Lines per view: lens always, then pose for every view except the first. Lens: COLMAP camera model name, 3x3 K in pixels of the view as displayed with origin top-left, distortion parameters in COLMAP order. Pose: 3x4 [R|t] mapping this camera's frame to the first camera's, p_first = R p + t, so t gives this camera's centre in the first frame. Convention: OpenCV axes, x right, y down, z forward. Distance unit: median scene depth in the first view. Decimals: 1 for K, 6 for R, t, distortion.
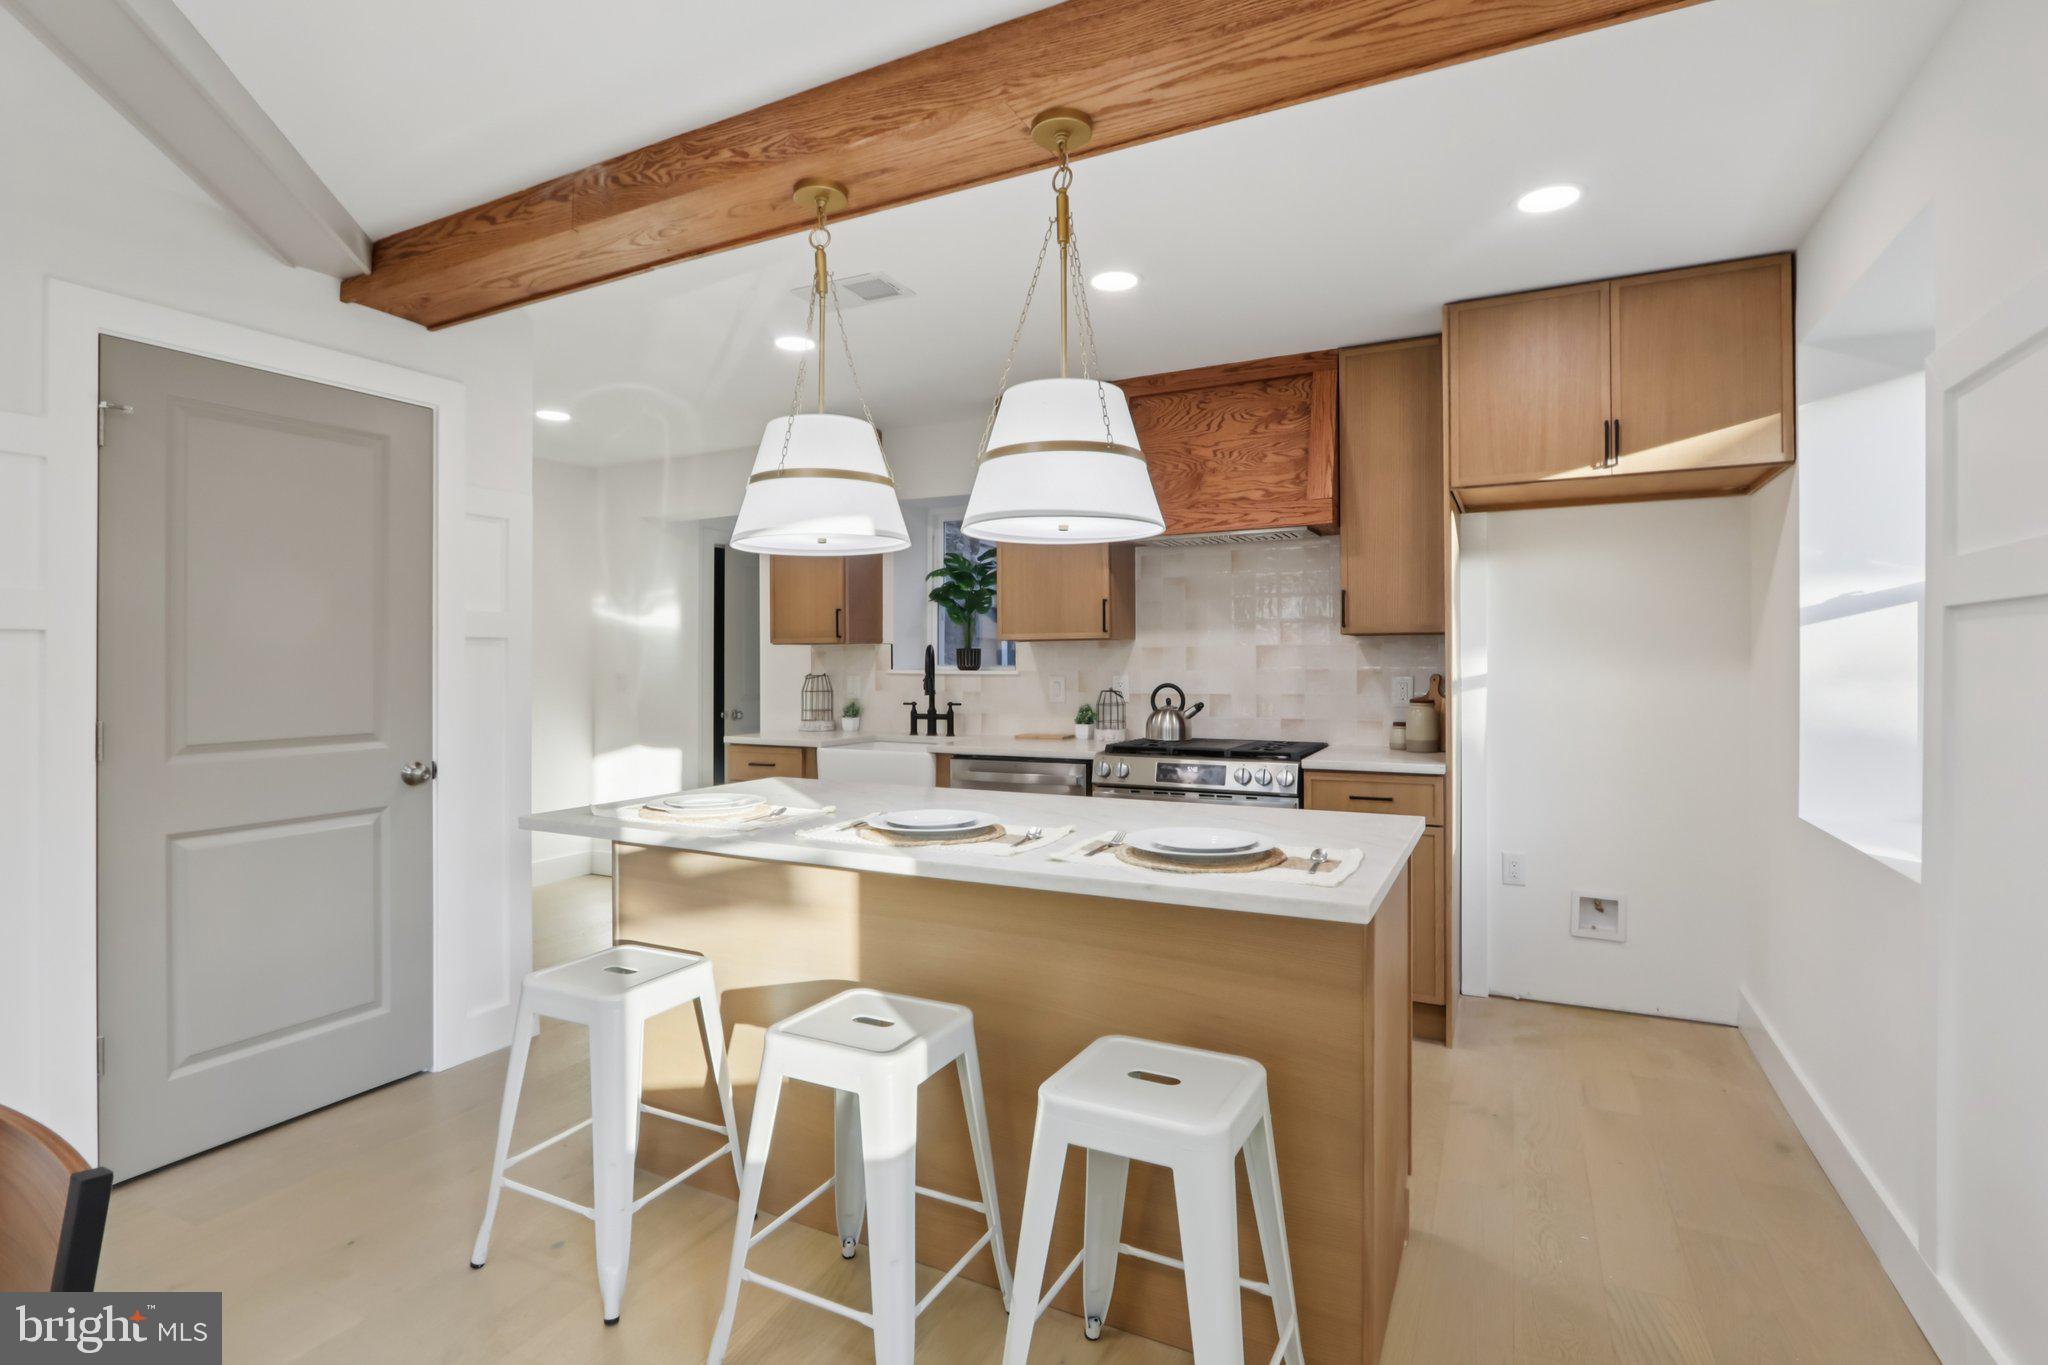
lens RADIAL K [[985.7, 0, 1017.9], [0, 985.7, 671.6], [0, 0, 1]] dist [-0.010304, 0.000048]
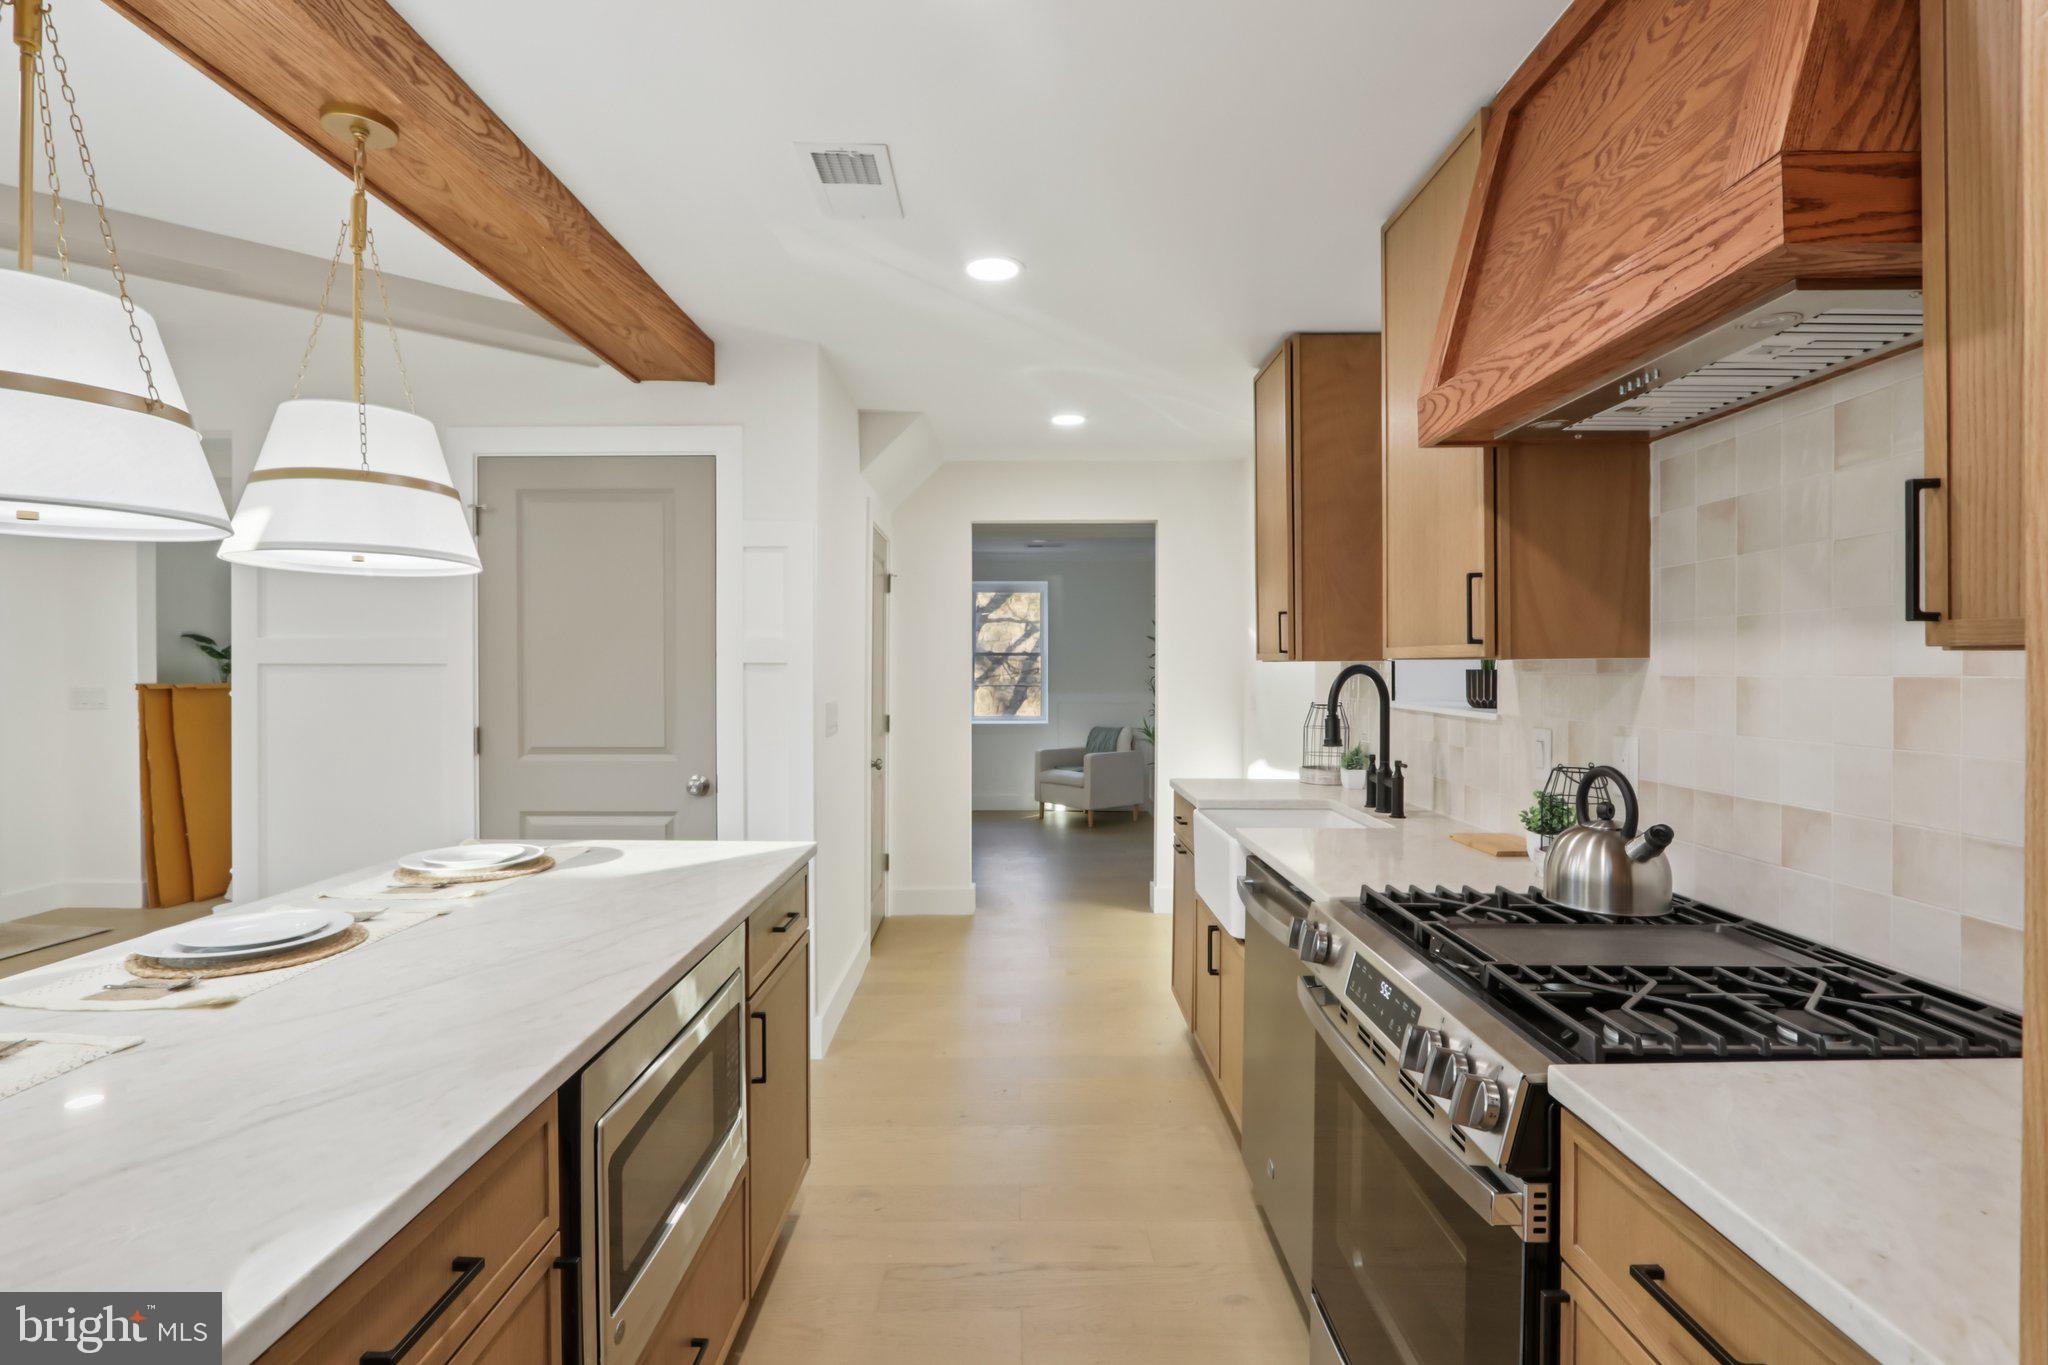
lens RADIAL K [[985.7, 0, 1017.9], [0, 985.7, 671.6], [0, 0, 1]] dist [-0.010304, 0.000048]
pose [[0.453890, 0.010246, -0.890999, 0.465916], [-0.011182, 0.999921, 0.005802, -0.031352], [0.890988, 0.007330, 0.453969, 0.689996]]
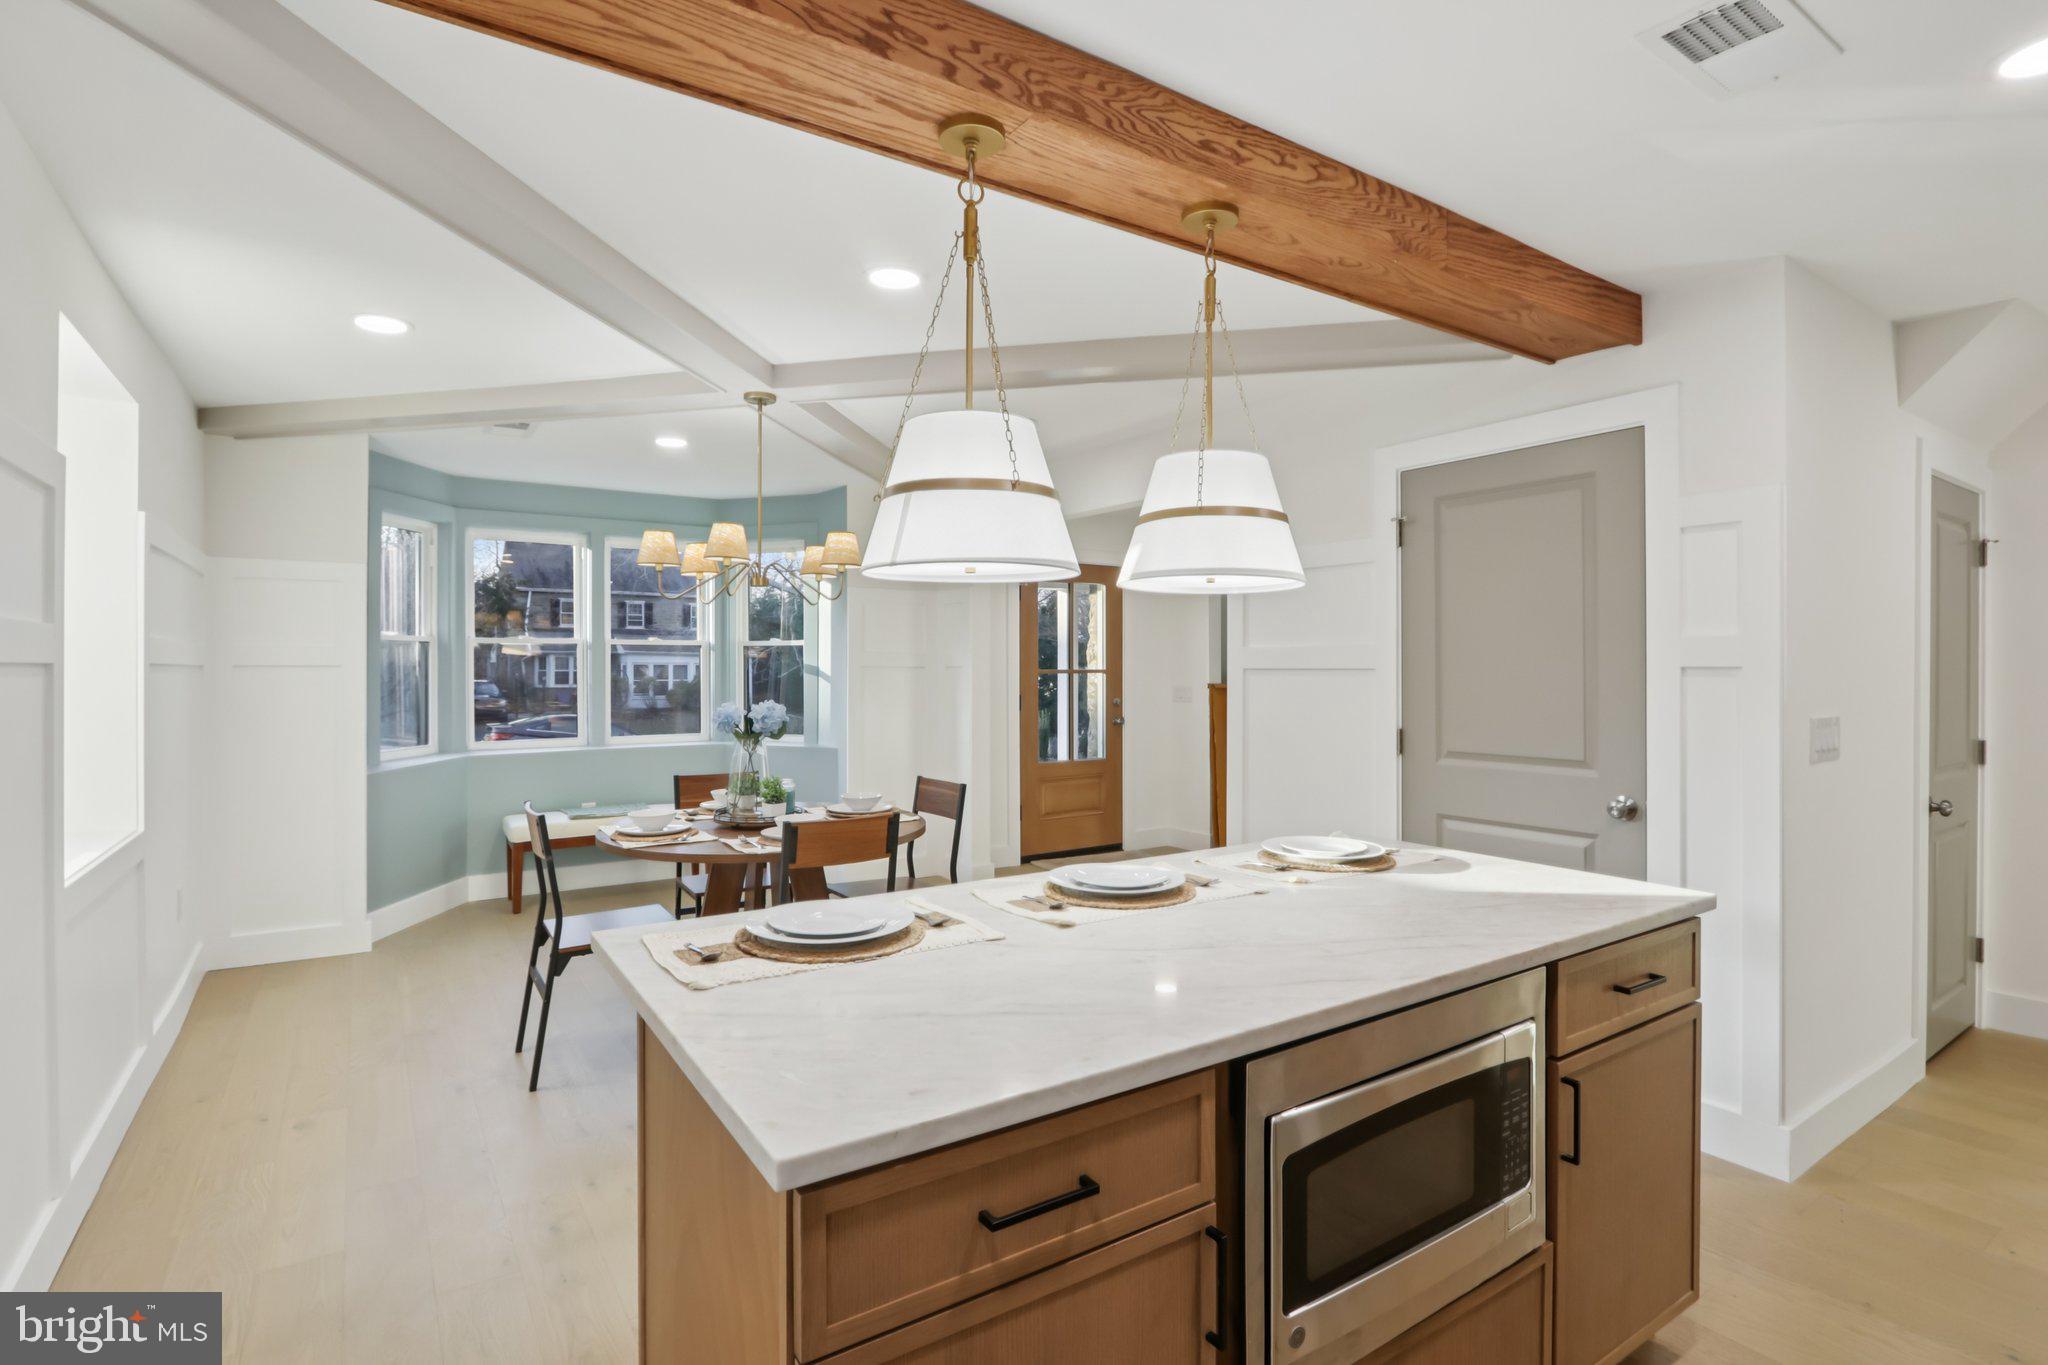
lens RADIAL K [[985.3, 0, 1021.8], [0, 985.3, 665.1], [0, 0, 1]] dist [-0.012977, -0.000056]
pose [[-0.483611, 0.000598, -0.875283, 0.445526], [-0.006704, 0.999968, 0.004387, -0.032637], [0.875257, 0.007990, -0.483592, 0.802332]]
